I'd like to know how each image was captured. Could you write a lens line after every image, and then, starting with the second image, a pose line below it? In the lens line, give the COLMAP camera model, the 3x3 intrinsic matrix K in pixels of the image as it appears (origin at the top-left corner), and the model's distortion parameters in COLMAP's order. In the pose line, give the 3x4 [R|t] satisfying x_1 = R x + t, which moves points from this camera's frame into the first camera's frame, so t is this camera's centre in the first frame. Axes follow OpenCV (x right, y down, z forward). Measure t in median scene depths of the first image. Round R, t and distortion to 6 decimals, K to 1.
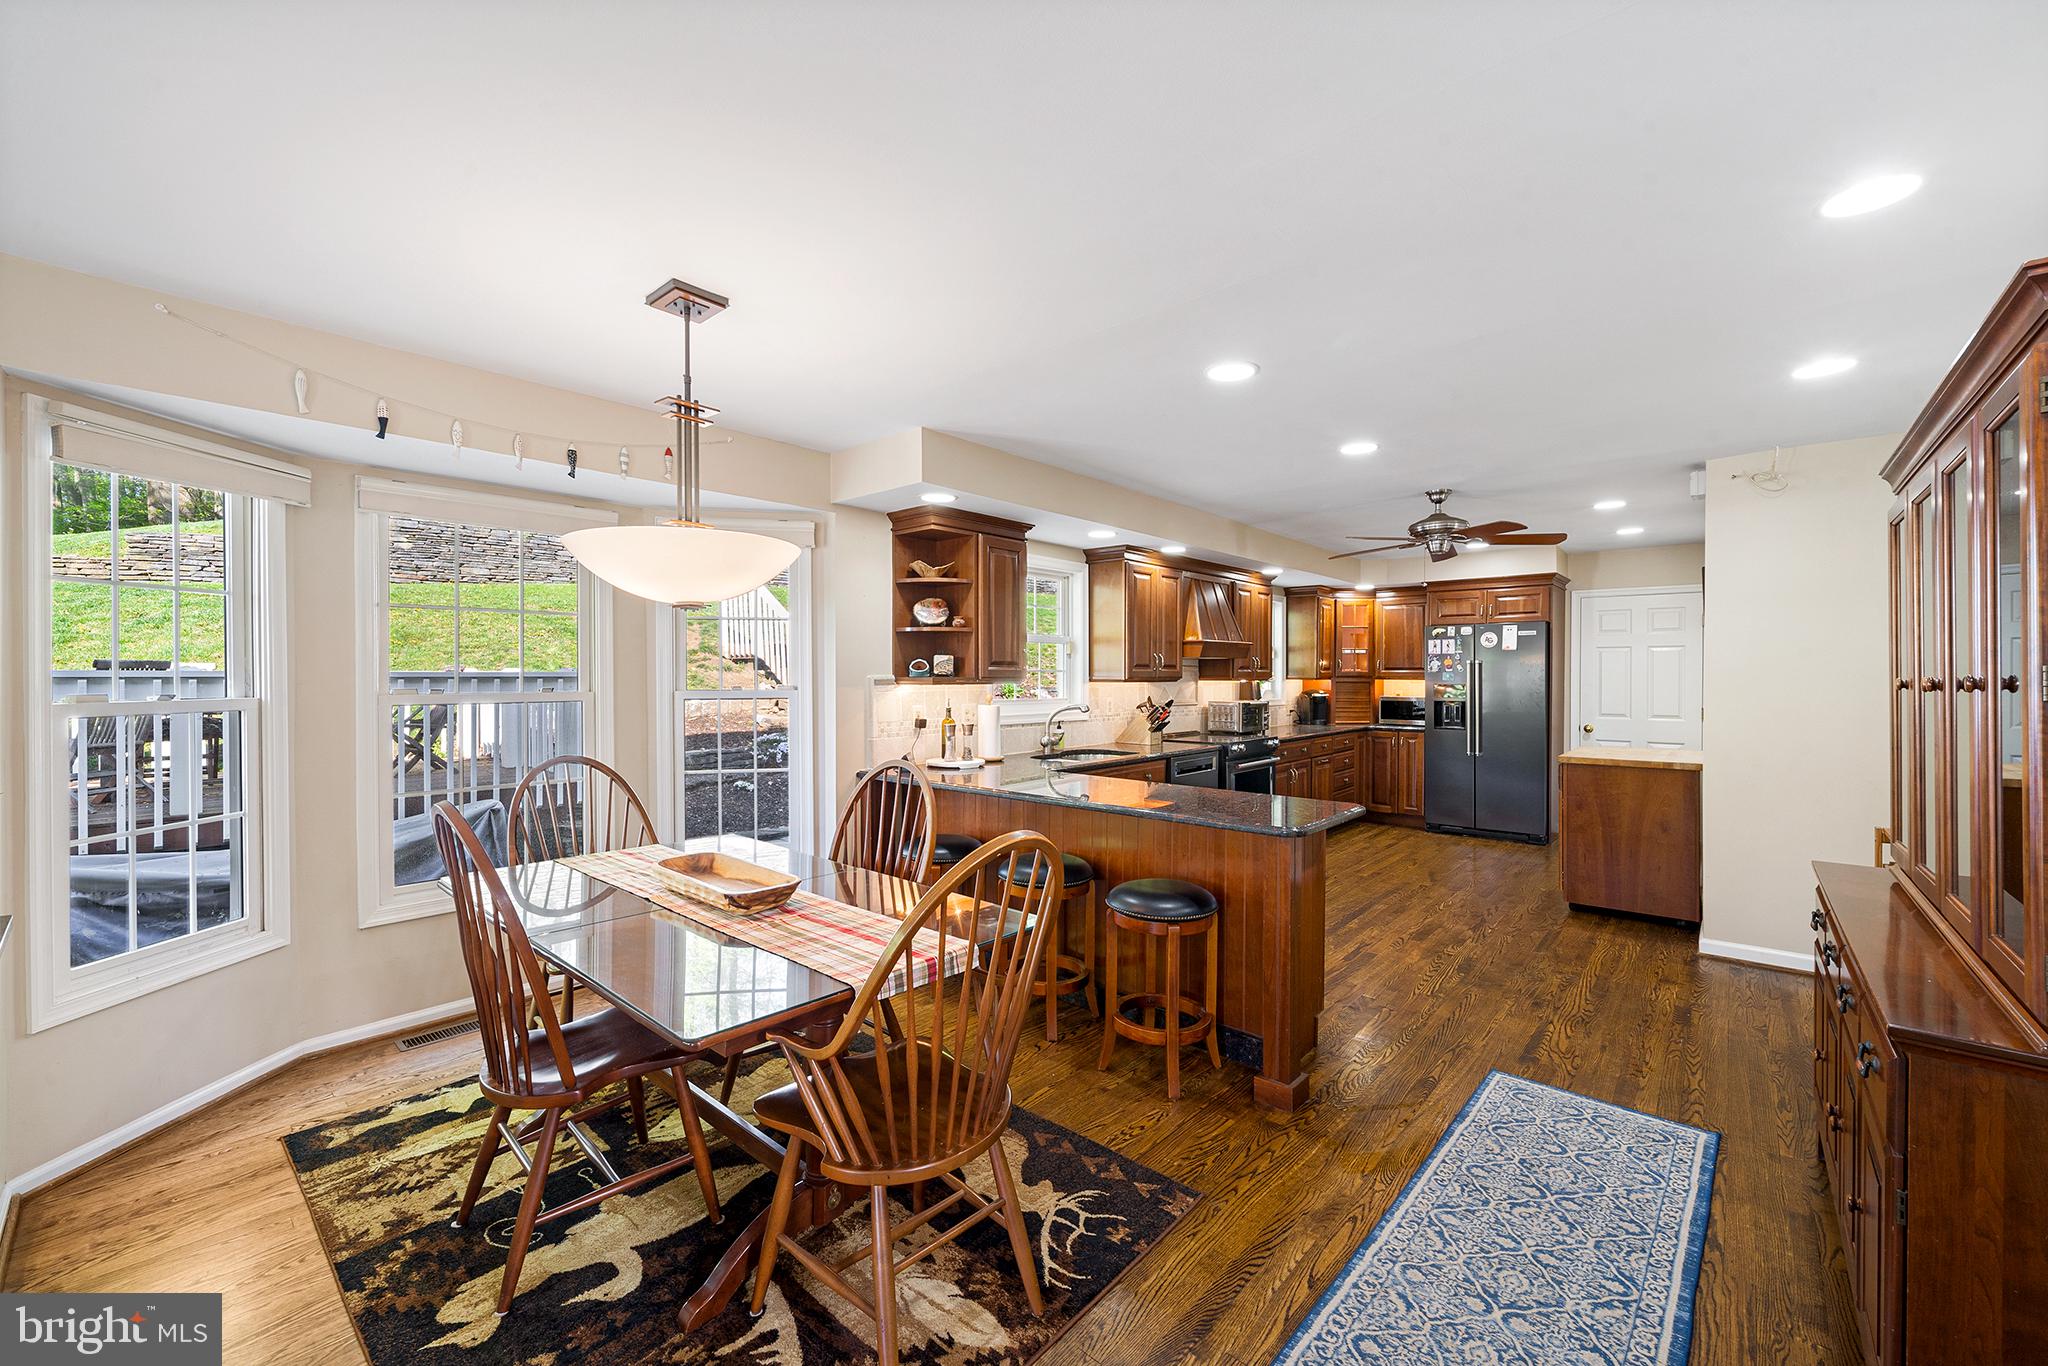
lens RADIAL K [[805.5, 0, 1018.0], [0, 805.5, 679.7], [0, 0, 1]] dist [0.001655, 0.001272]
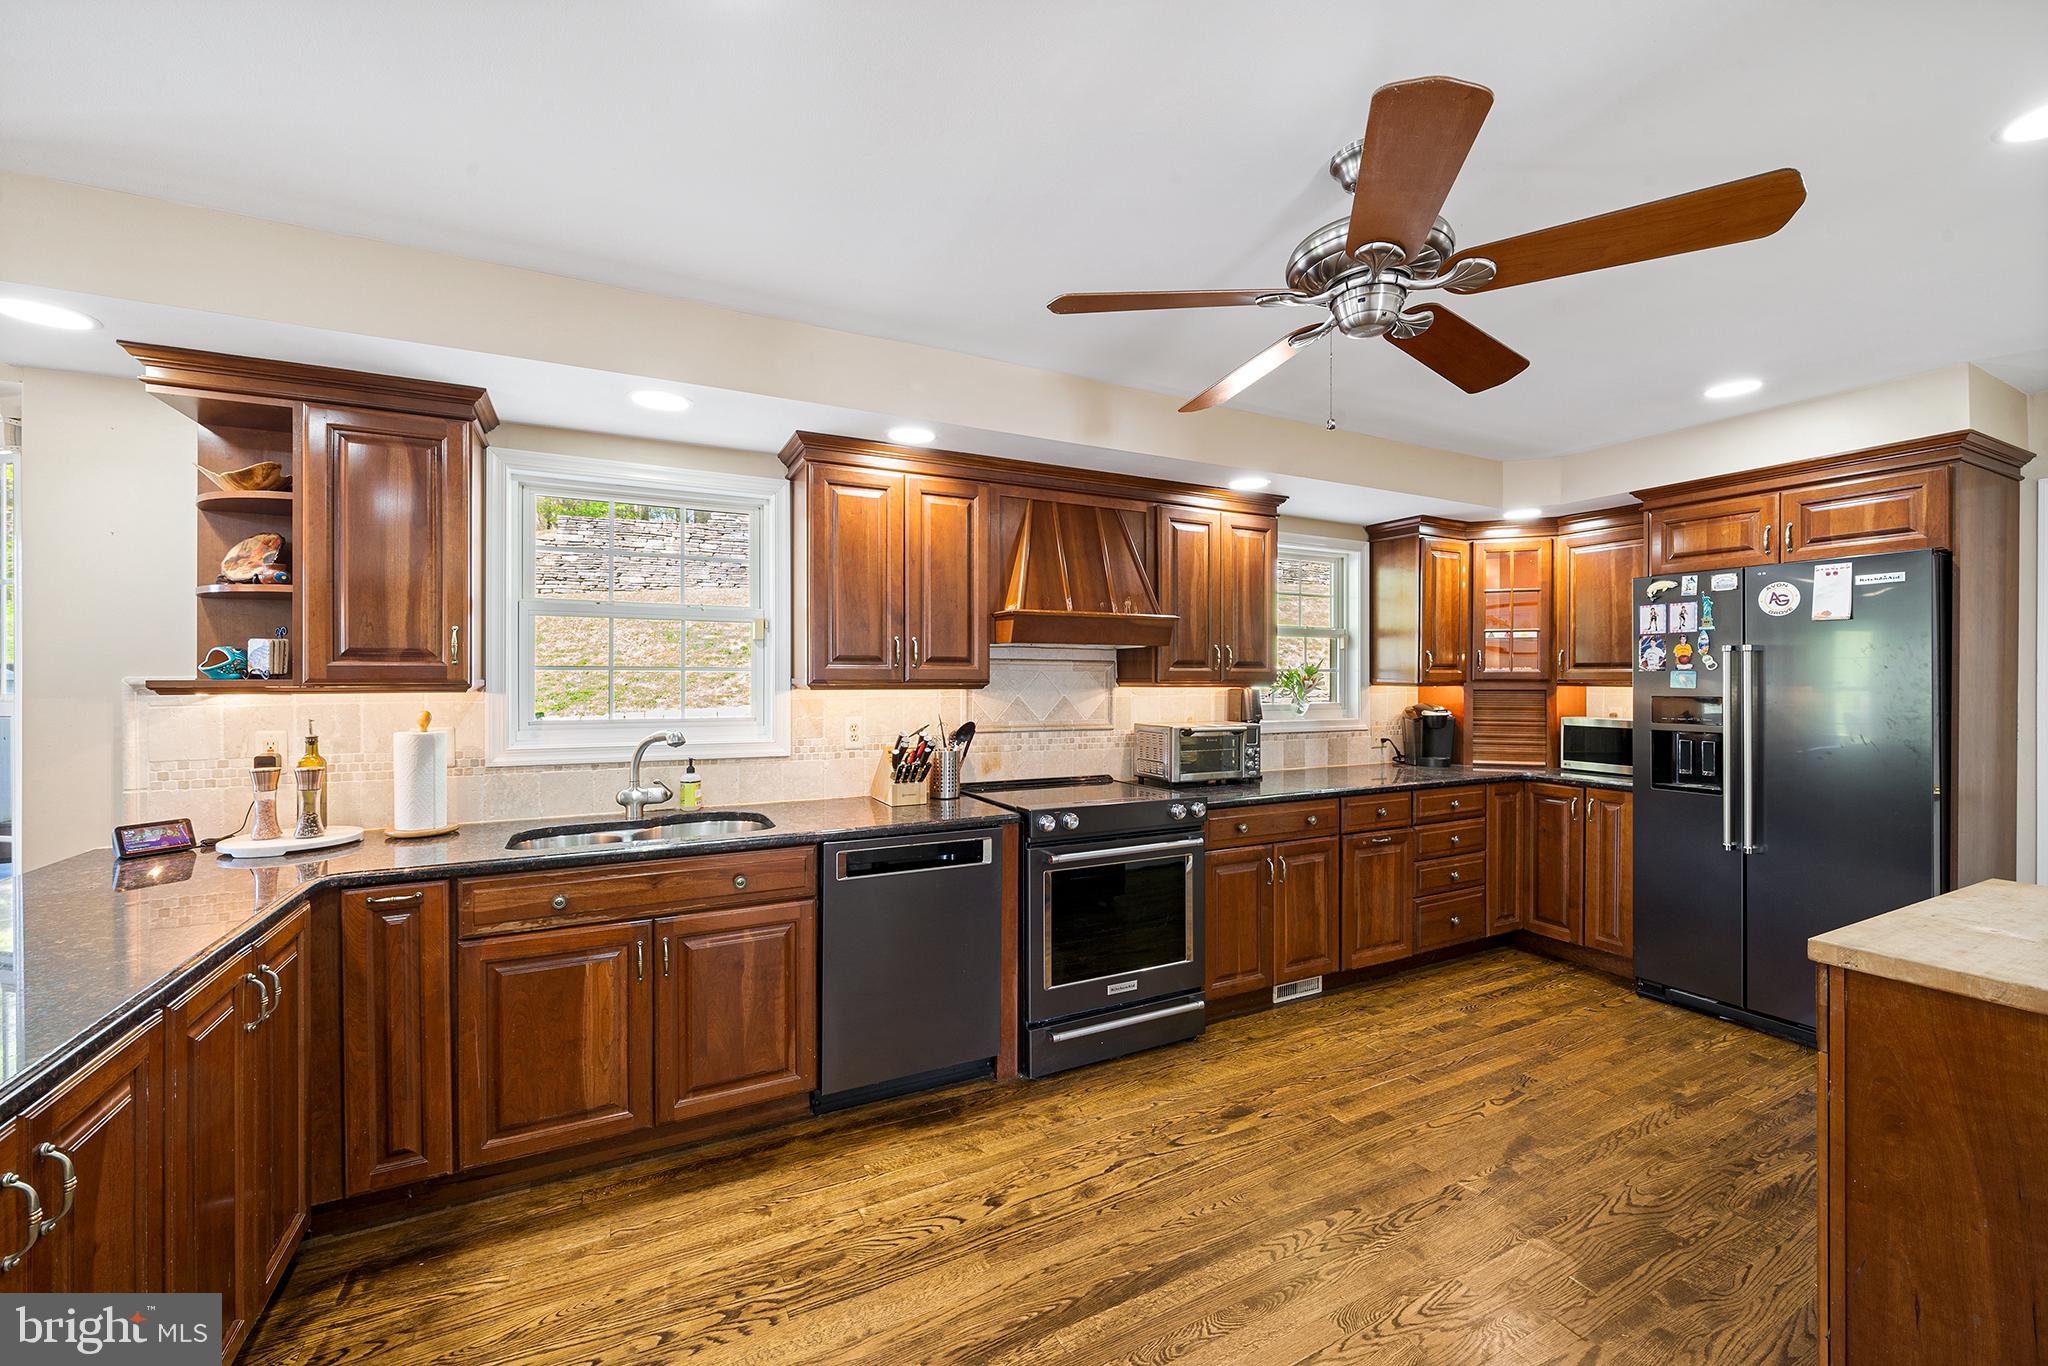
lens RADIAL K [[805.5, 0, 1022.4], [0, 805.5, 683.1], [0, 0, 1]] dist [0.001655, 0.001272]
pose [[0.930880, 0.005987, -0.365275, 0.342967], [-0.004036, 0.999973, 0.006105, -0.003947], [0.365302, -0.004209, 0.930879, 0.411486]]
